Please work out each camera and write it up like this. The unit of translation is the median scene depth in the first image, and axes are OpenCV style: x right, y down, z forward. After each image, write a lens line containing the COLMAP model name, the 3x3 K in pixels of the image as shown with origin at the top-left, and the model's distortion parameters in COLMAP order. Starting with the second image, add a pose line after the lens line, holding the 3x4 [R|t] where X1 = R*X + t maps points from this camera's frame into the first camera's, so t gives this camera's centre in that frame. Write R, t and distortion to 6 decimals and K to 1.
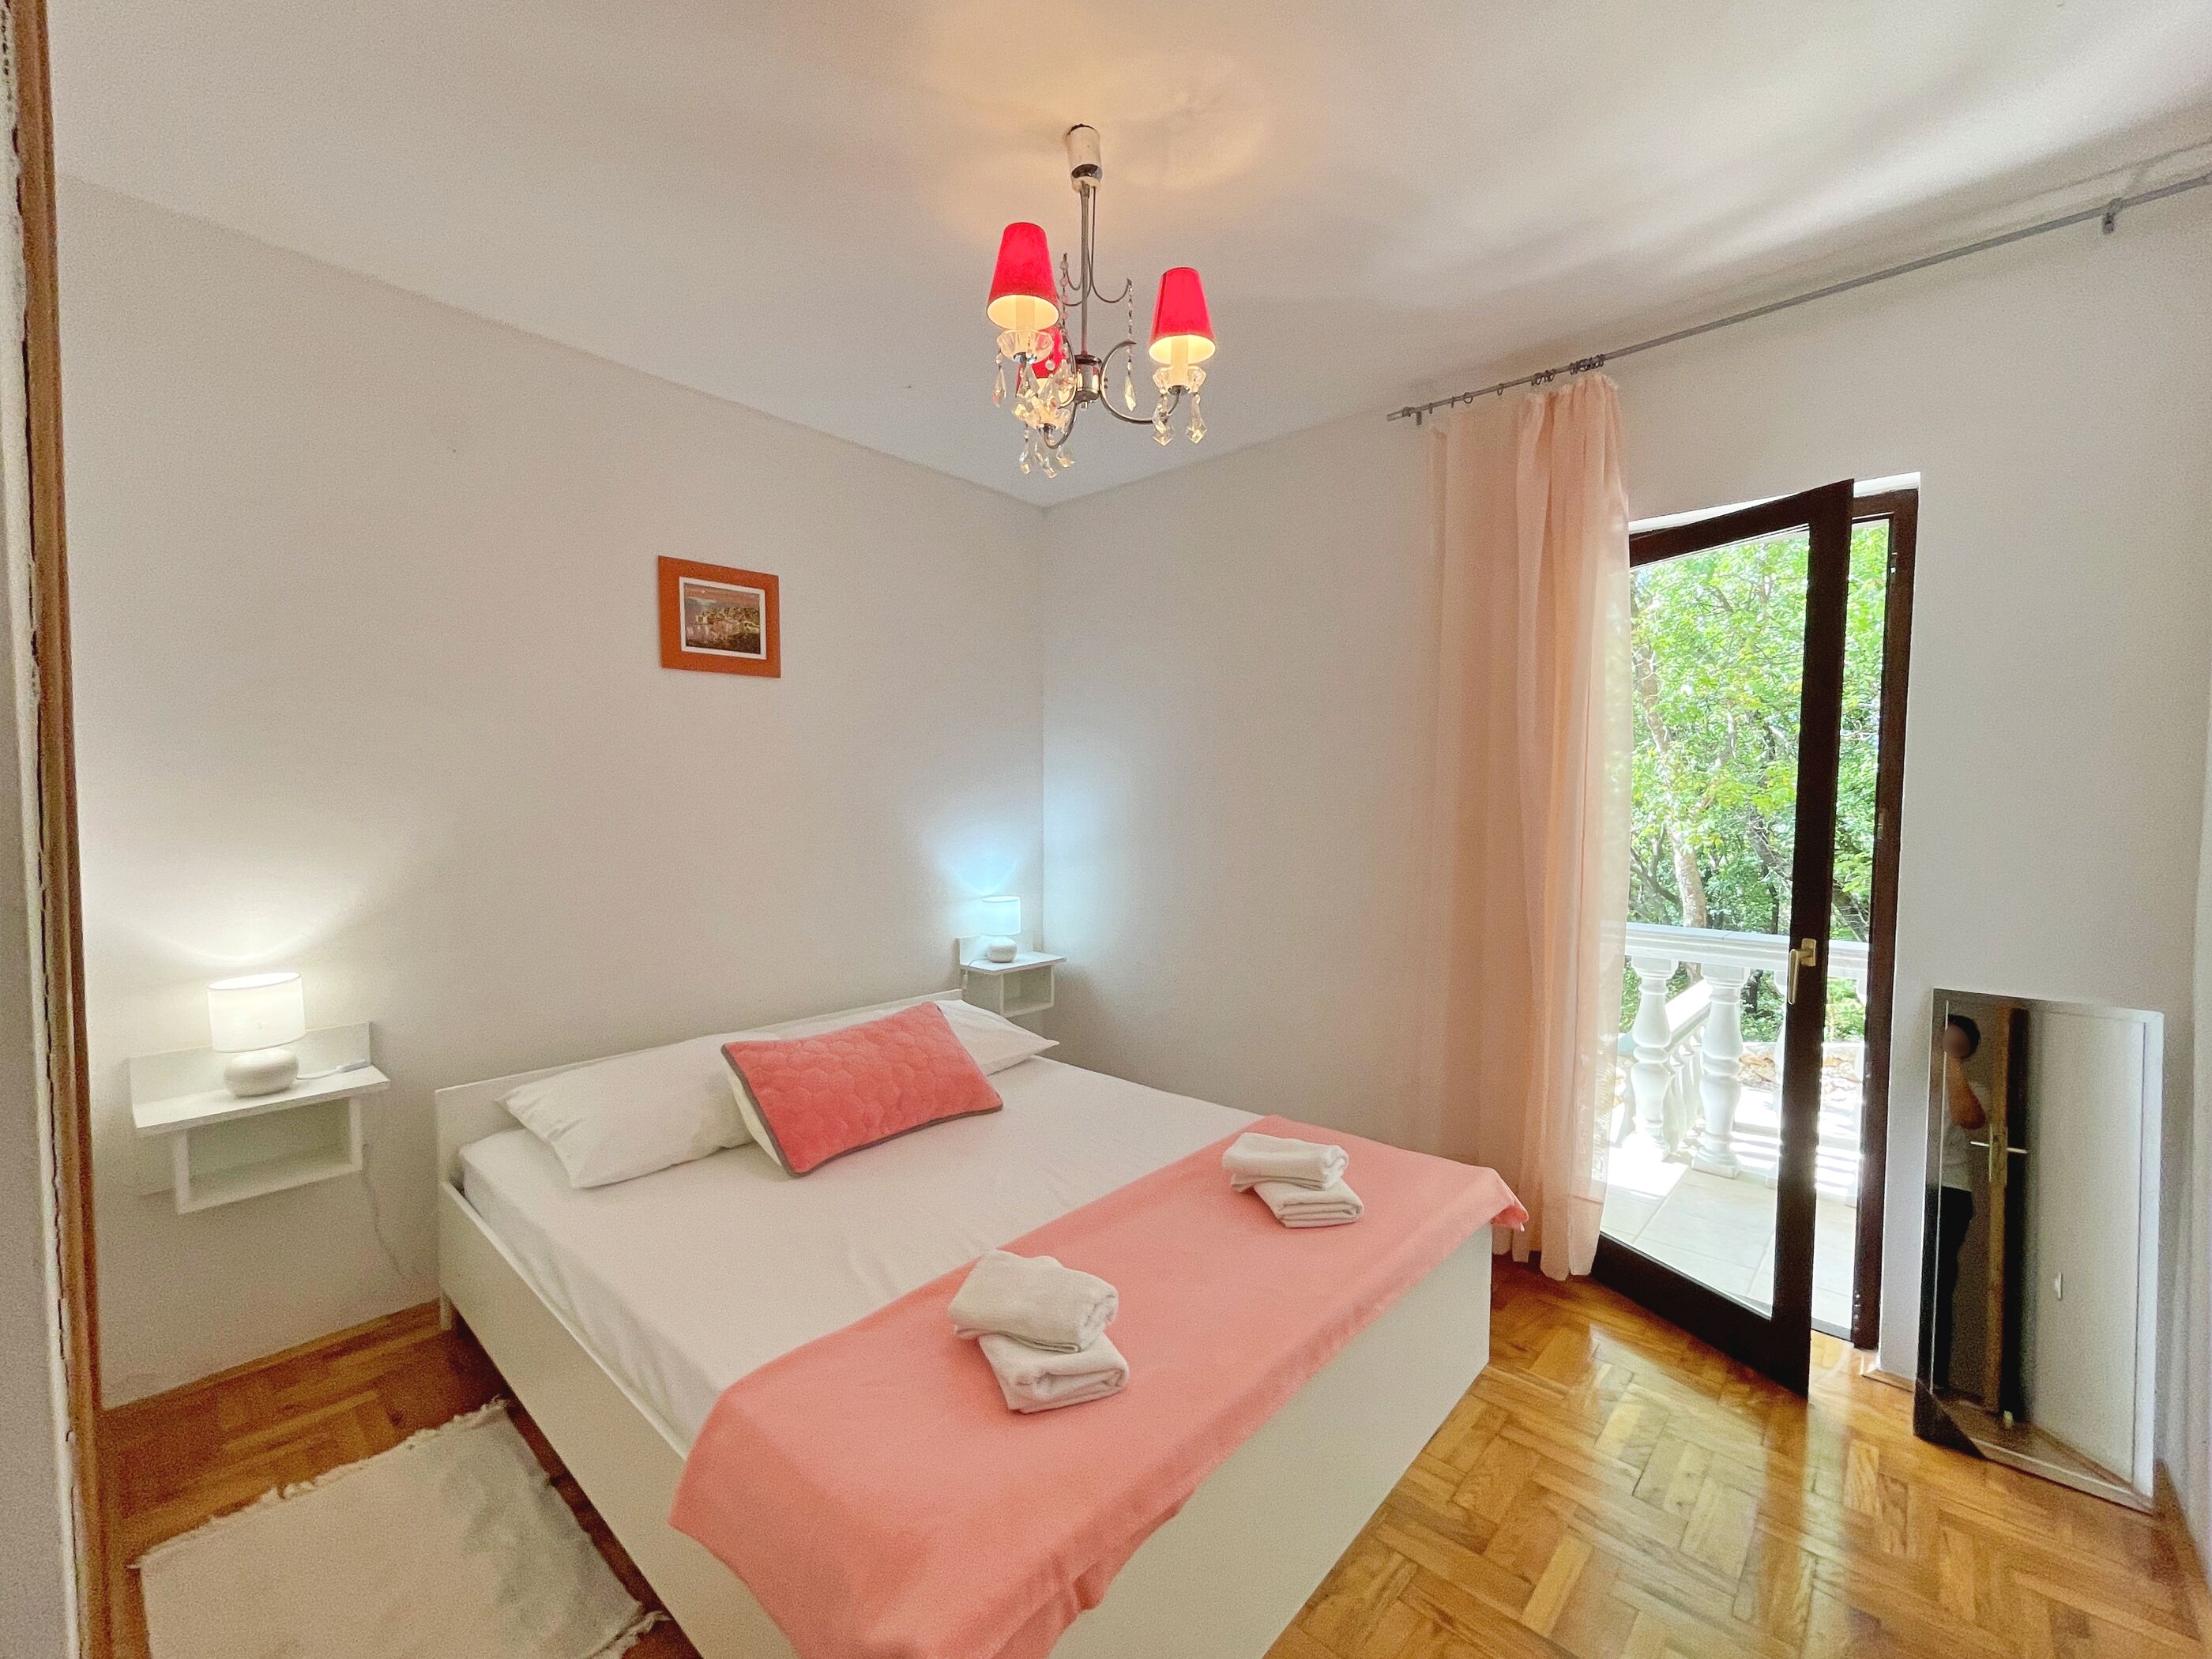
lens RADIAL K [[917.3, 0, 1096.6], [0, 917.3, 833.0], [0, 0, 1]] dist [0.001936, 0.000323]
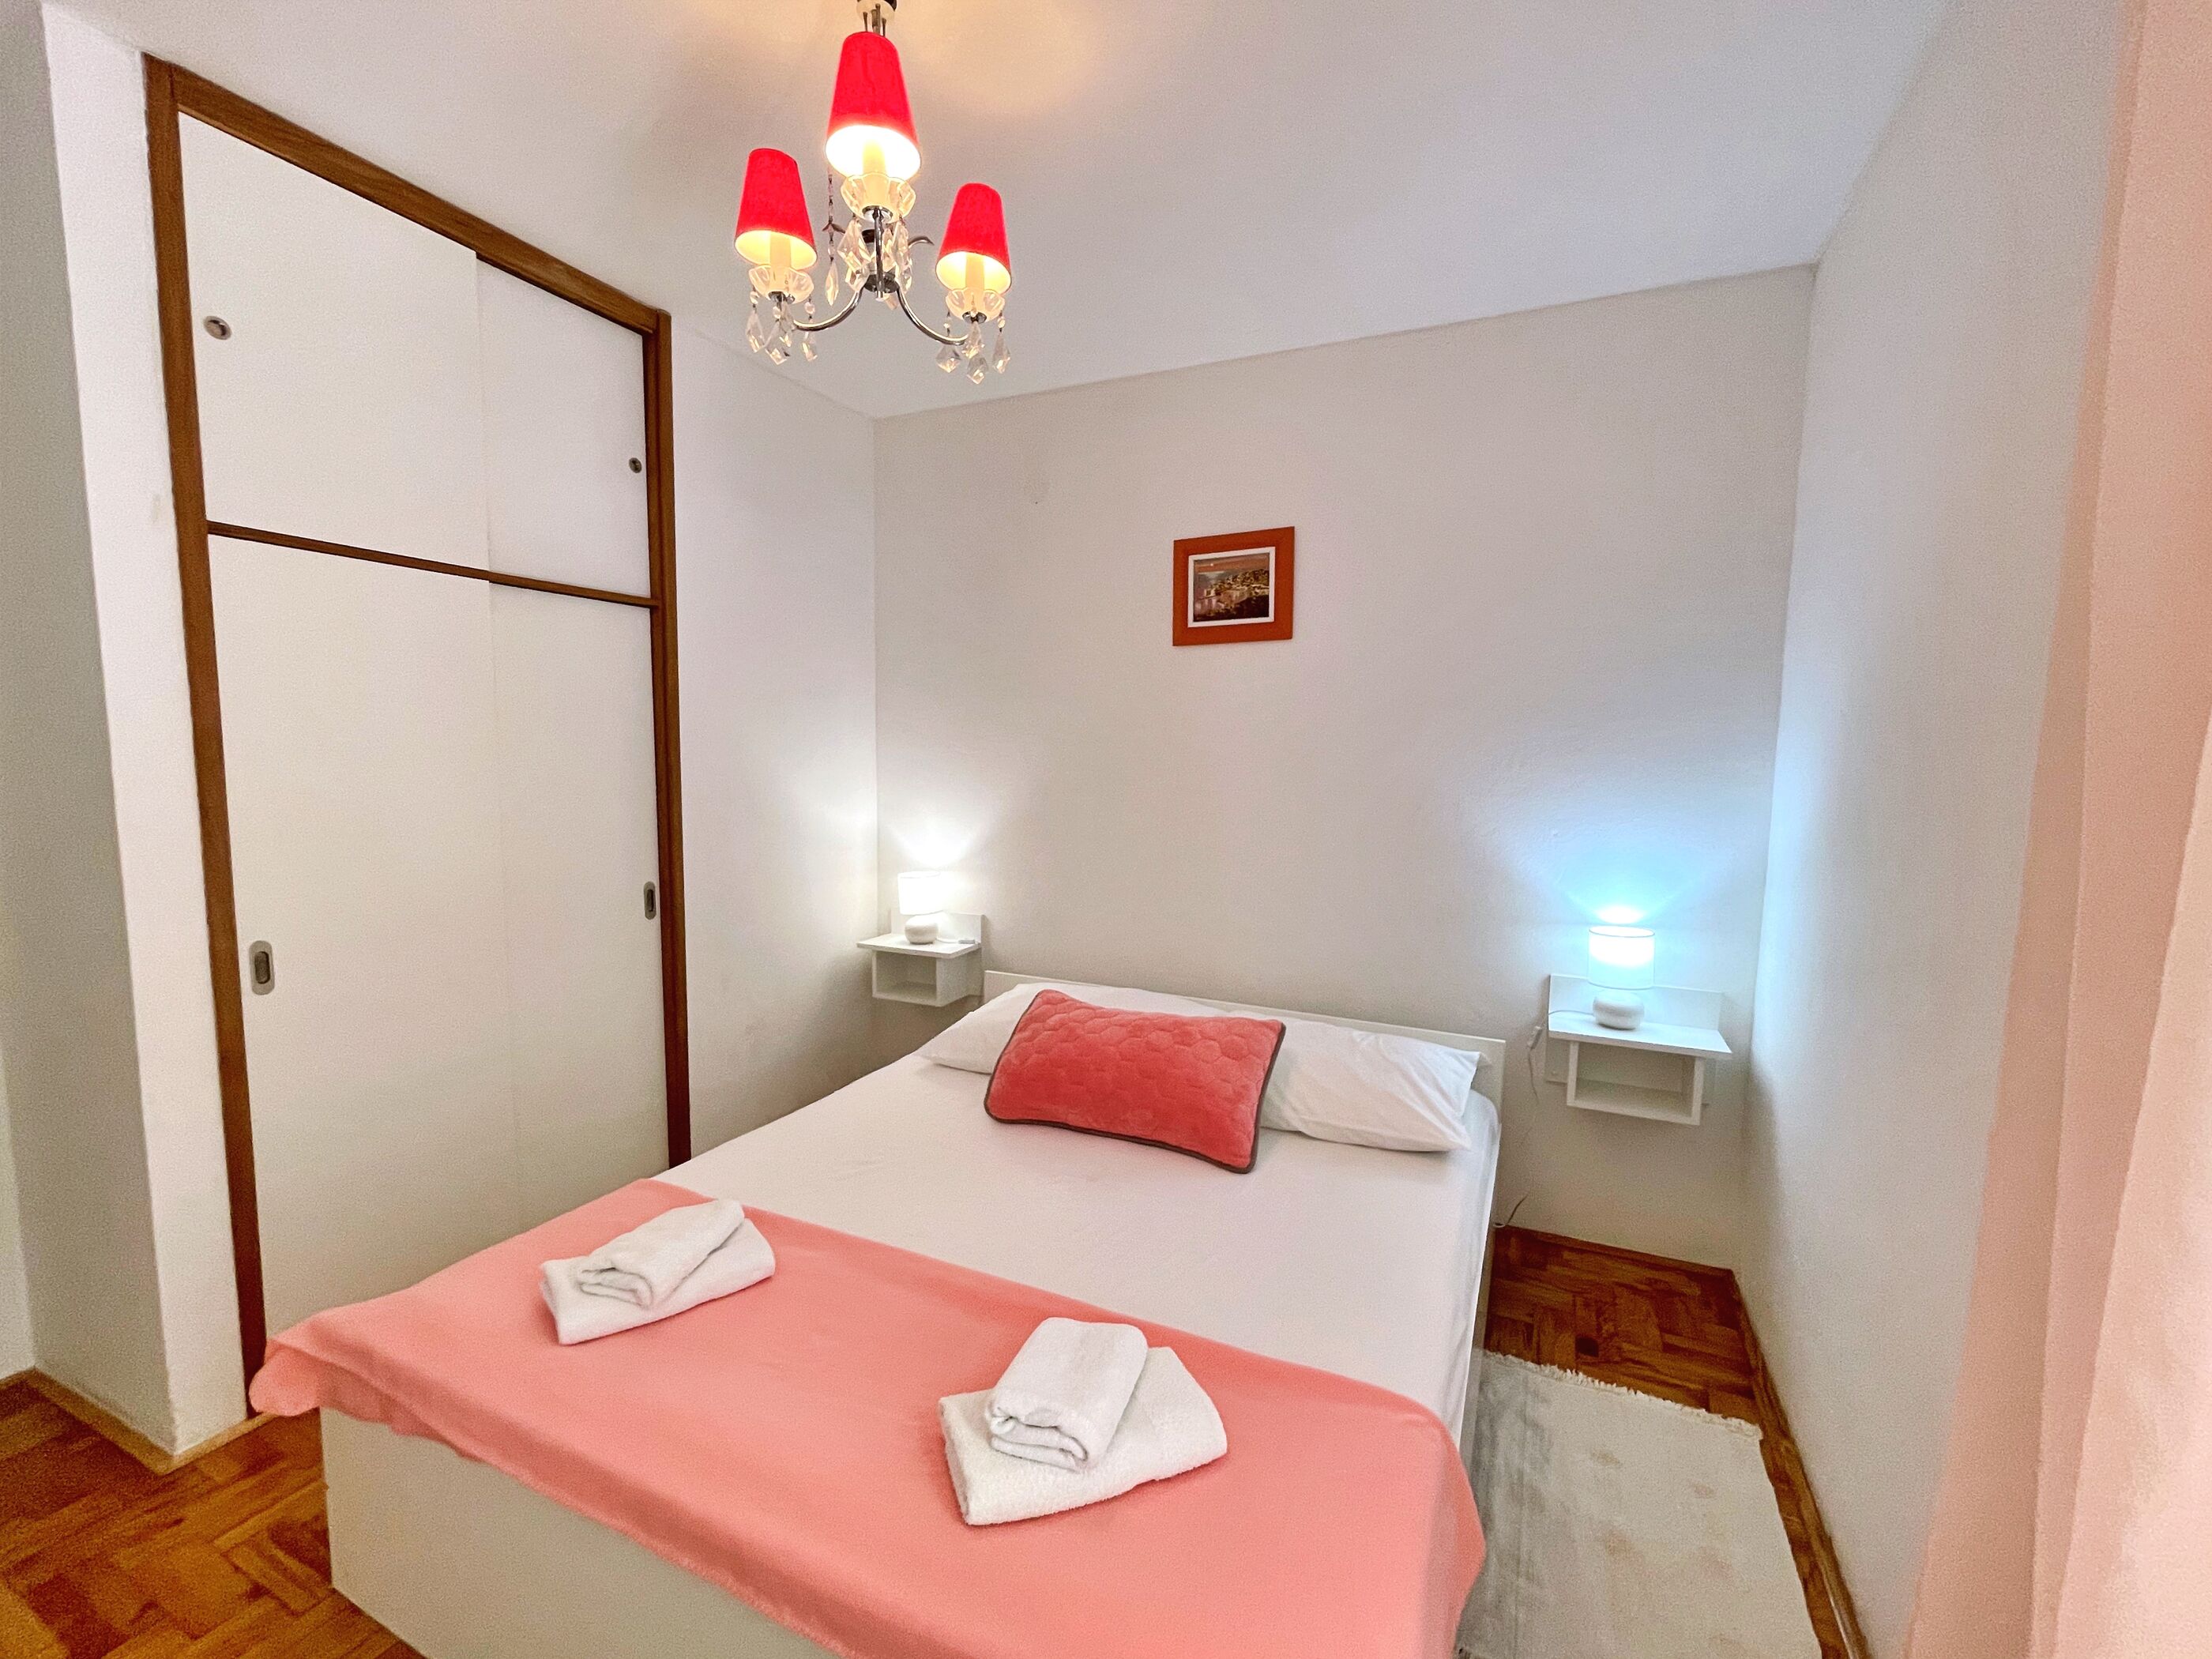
lens RADIAL K [[917.3, 0, 1096.6], [0, 917.3, 833.0], [0, 0, 1]] dist [0.001936, 0.000323]
pose [[0.284963, 0.075153, -0.955588, 0.515801], [-0.057290, 0.996475, 0.061284, -0.021308], [0.956825, 0.037282, 0.288264, 0.581998]]
